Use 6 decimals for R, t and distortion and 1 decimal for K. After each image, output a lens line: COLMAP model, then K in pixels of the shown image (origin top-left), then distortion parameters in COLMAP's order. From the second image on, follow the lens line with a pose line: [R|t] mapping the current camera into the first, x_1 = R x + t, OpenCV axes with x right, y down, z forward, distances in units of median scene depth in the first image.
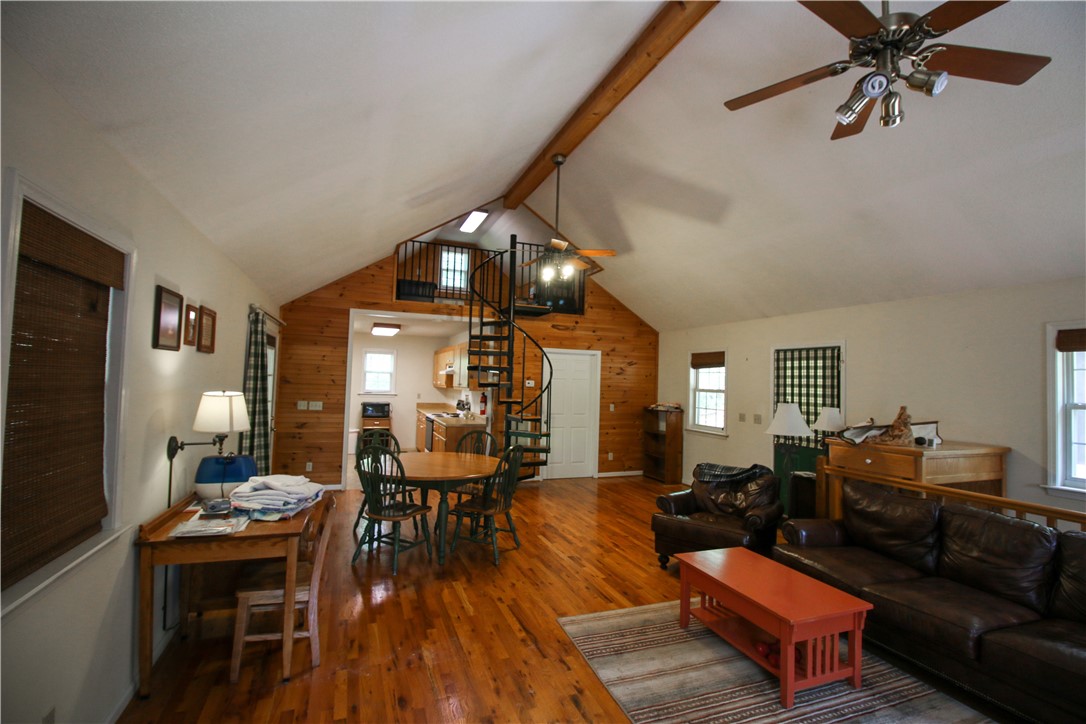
lens RADIAL K [[502.2, 0, 547.6], [0, 502.2, 357.1], [0, 0, 1]] dist [-0.003736, -0.009712]
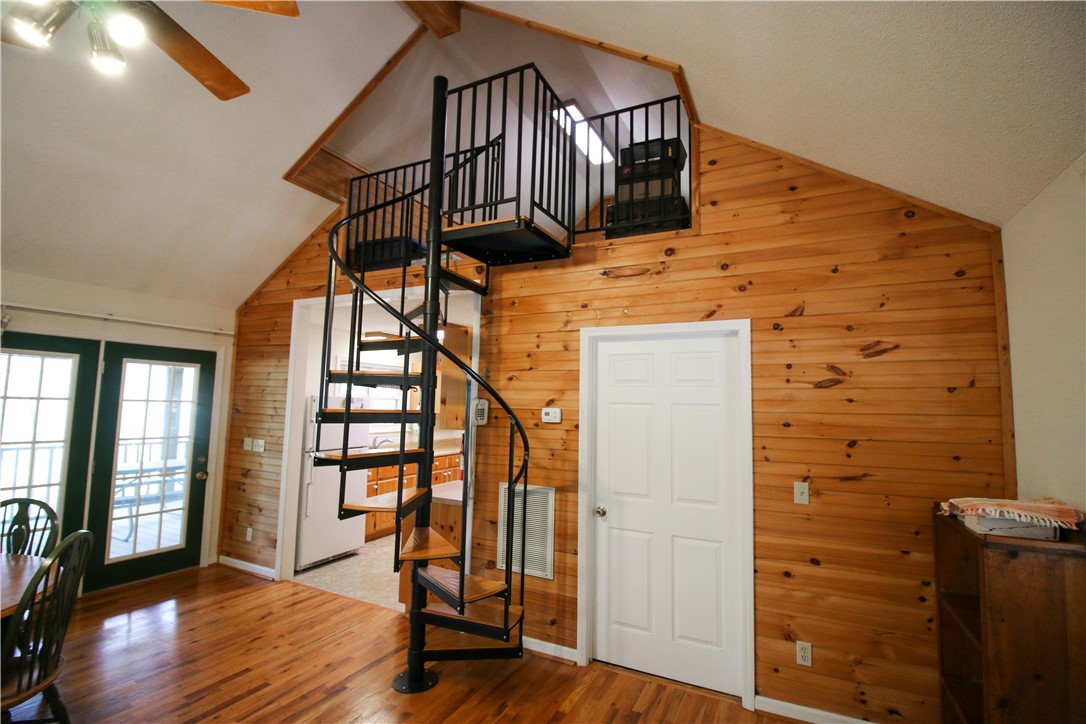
lens RADIAL K [[502.2, 0, 546.3], [0, 502.2, 355.7], [0, 0, 1]] dist [-0.003736, -0.009712]
pose [[0.663653, -0.084965, -0.743200, 0.264531], [0.033722, 0.995917, -0.083744, 0.036105], [0.747280, 0.030514, 0.663808, 0.674464]]
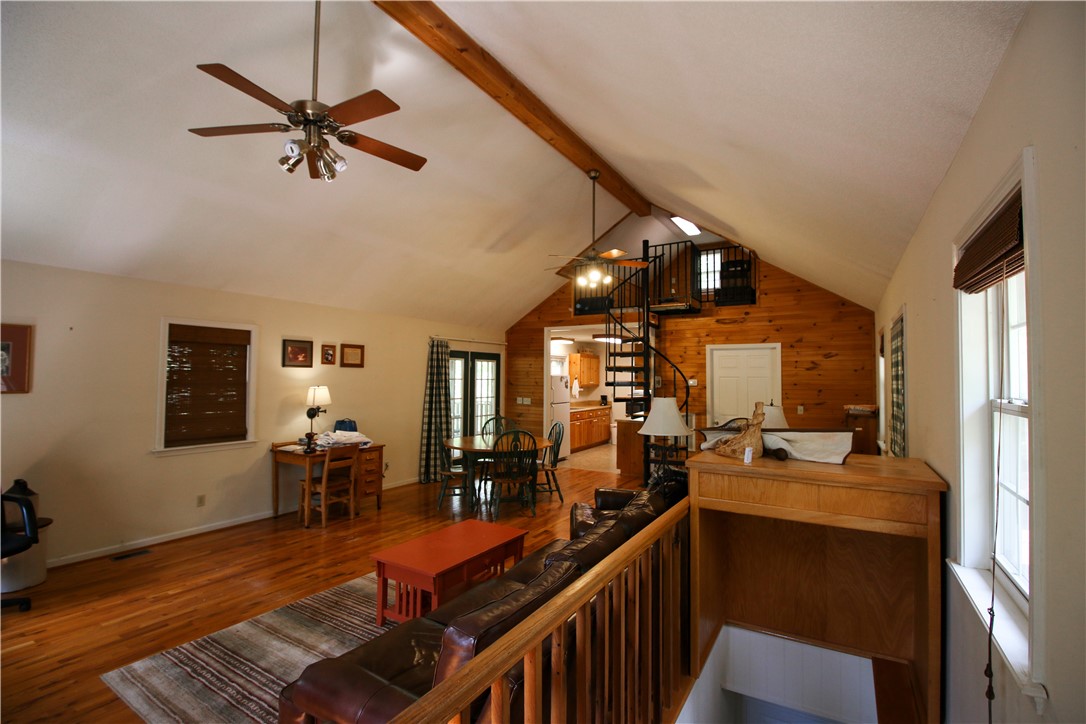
lens RADIAL K [[502.2, 0, 545.2], [0, 502.2, 358.1], [0, 0, 1]] dist [-0.003736, -0.009712]
pose [[0.608877, -0.056020, -0.791284, 0.534132], [0.048368, 0.998269, -0.033456, 0.022426], [0.791789, -0.017902, 0.610532, 0.165653]]
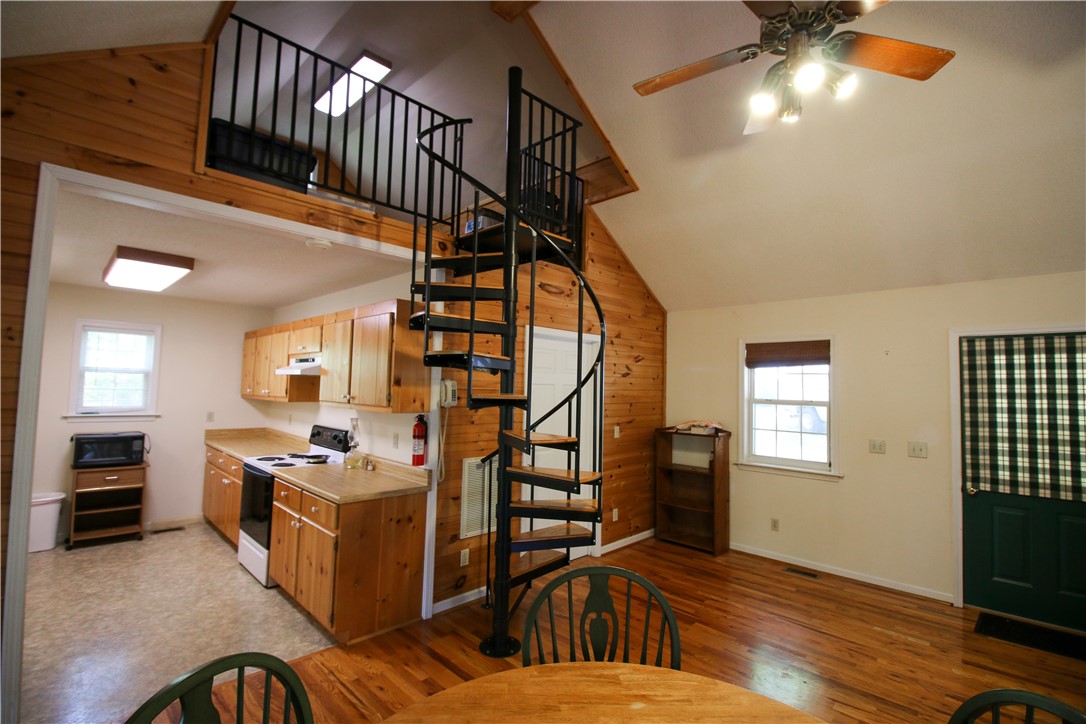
lens RADIAL K [[502.2, 0, 550.8], [0, 502.2, 355.8], [0, 0, 1]] dist [-0.003736, -0.009712]
pose [[0.913237, 0.019048, 0.406983, -0.188669], [-0.016862, 0.999818, -0.008958, 0.016926], [-0.407079, 0.001319, 0.913392, 0.492182]]
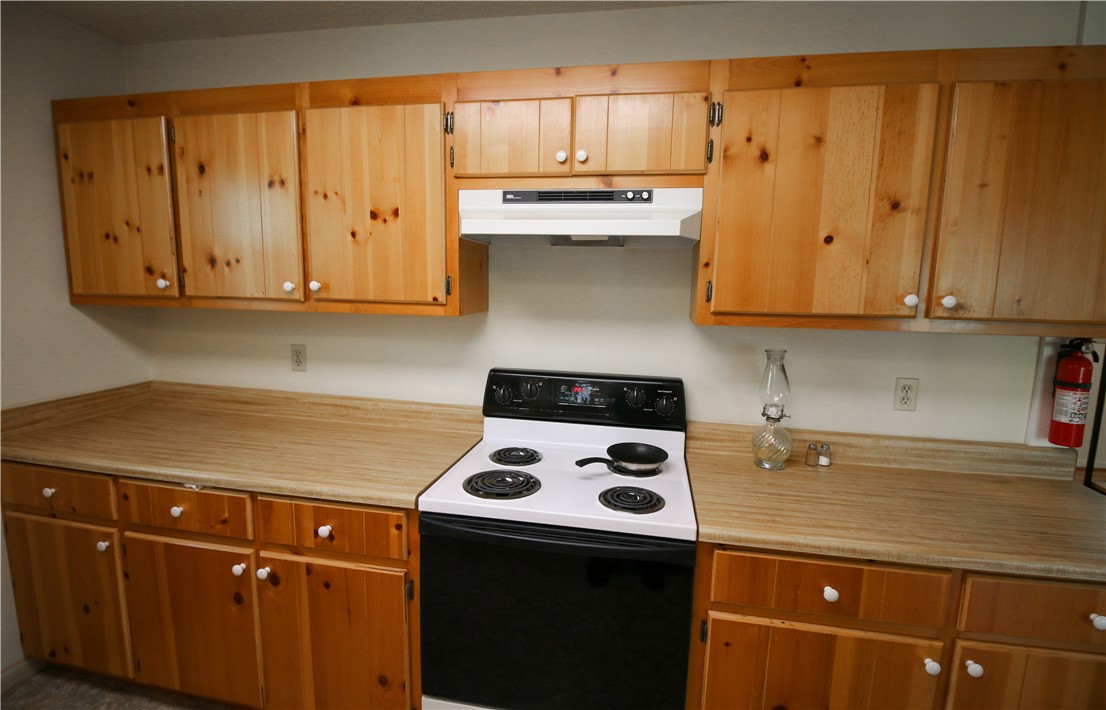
lens RADIAL K [[522.6, 0, 554.8], [0, 522.6, 354.0], [0, 0, 1]] dist [-0.012181, -0.001343]
pose [[0.531648, -0.142482, 0.834894, -0.381122], [-0.044093, 0.979755, 0.195282, 0.041102], [-0.845817, -0.140634, 0.514603, 0.982161]]
